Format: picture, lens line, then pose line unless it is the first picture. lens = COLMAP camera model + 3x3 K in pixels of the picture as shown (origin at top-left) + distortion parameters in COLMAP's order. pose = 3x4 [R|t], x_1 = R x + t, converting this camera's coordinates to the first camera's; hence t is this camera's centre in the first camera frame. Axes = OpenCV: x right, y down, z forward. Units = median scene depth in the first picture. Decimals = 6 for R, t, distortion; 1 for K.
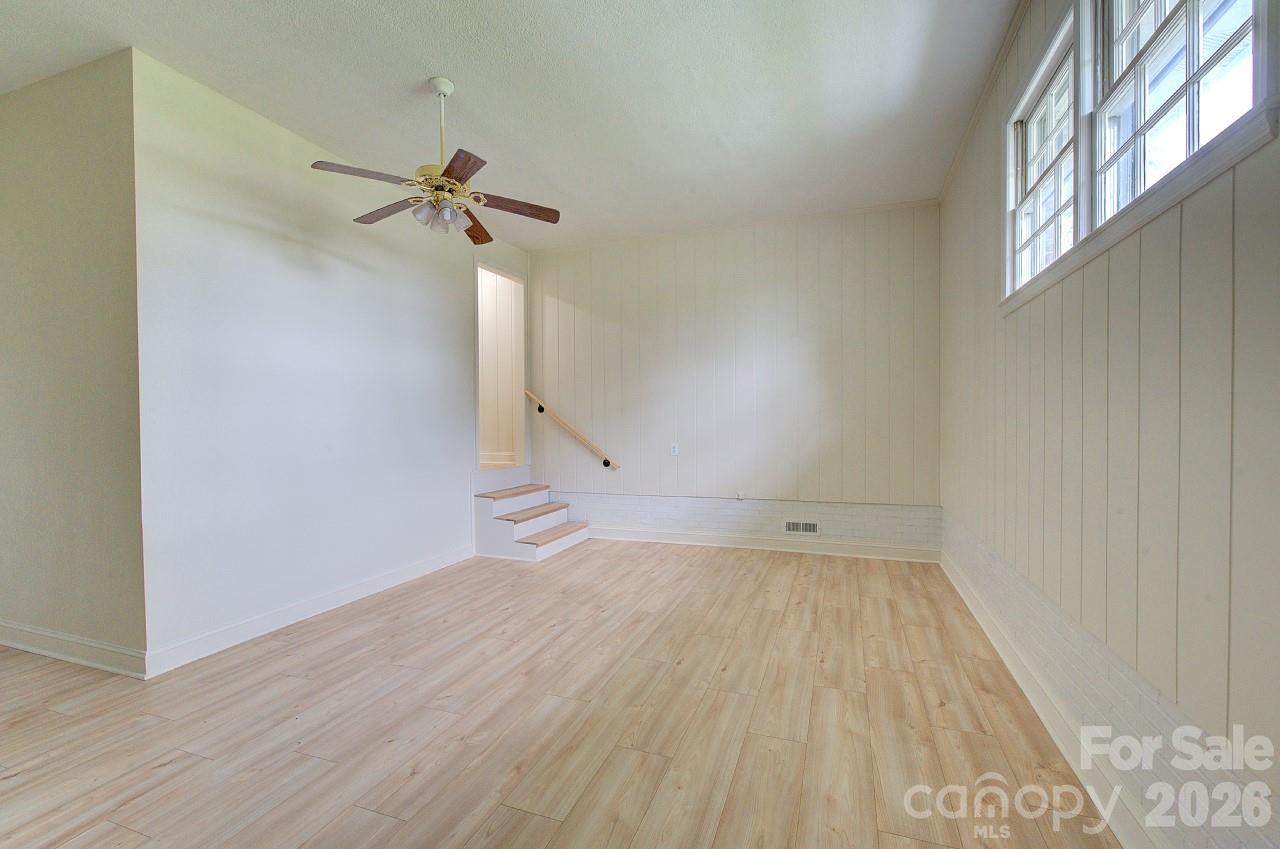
lens RADIAL K [[544.1, 0, 640.4], [0, 544.1, 429.1], [0, 0, 1]] dist [0.002686, 0.000766]
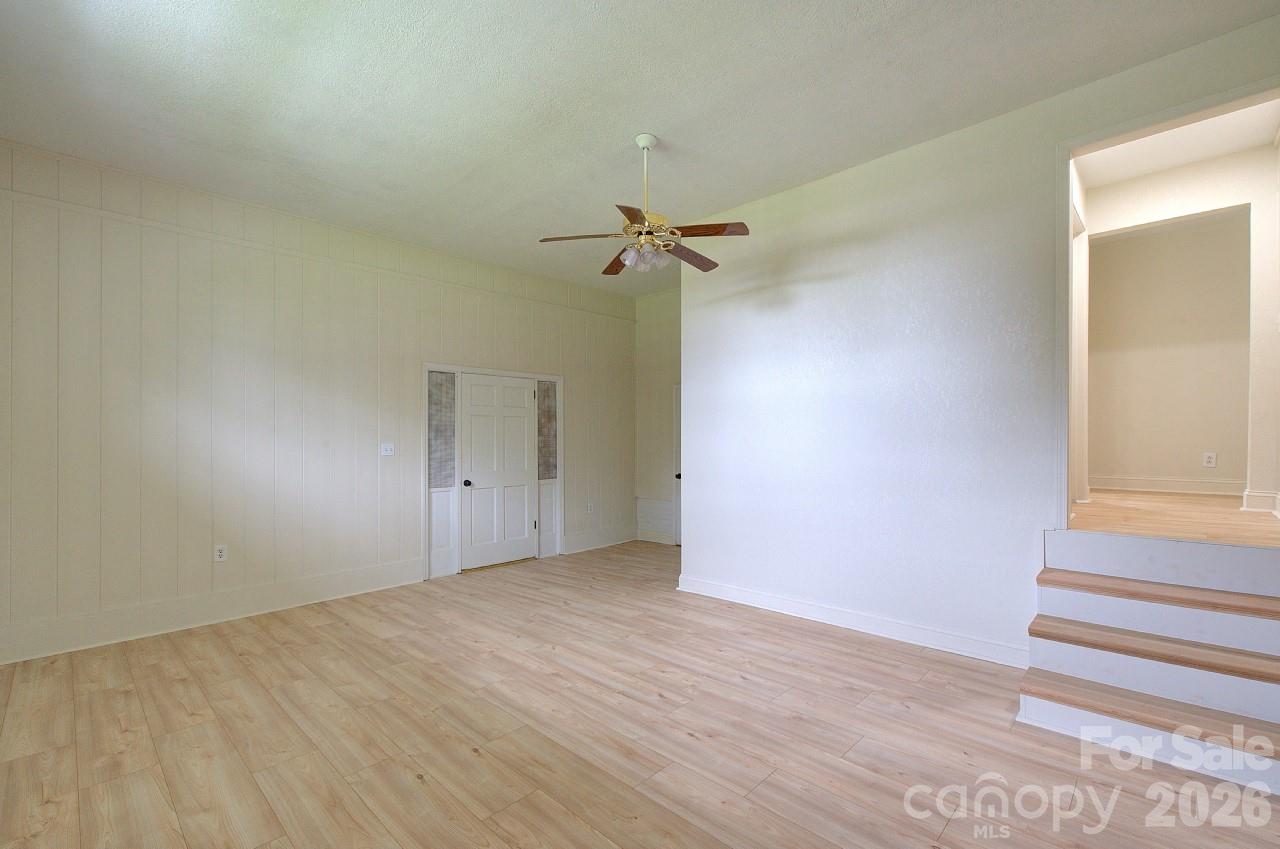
lens RADIAL K [[544.1, 0, 640.5], [0, 544.1, 427.3], [0, 0, 1]] dist [0.002686, 0.000766]
pose [[-0.389326, -0.010596, -0.921039, 0.680578], [0.000879, 0.999929, -0.011875, -0.031395], [0.921100, -0.005433, -0.389289, 1.459863]]
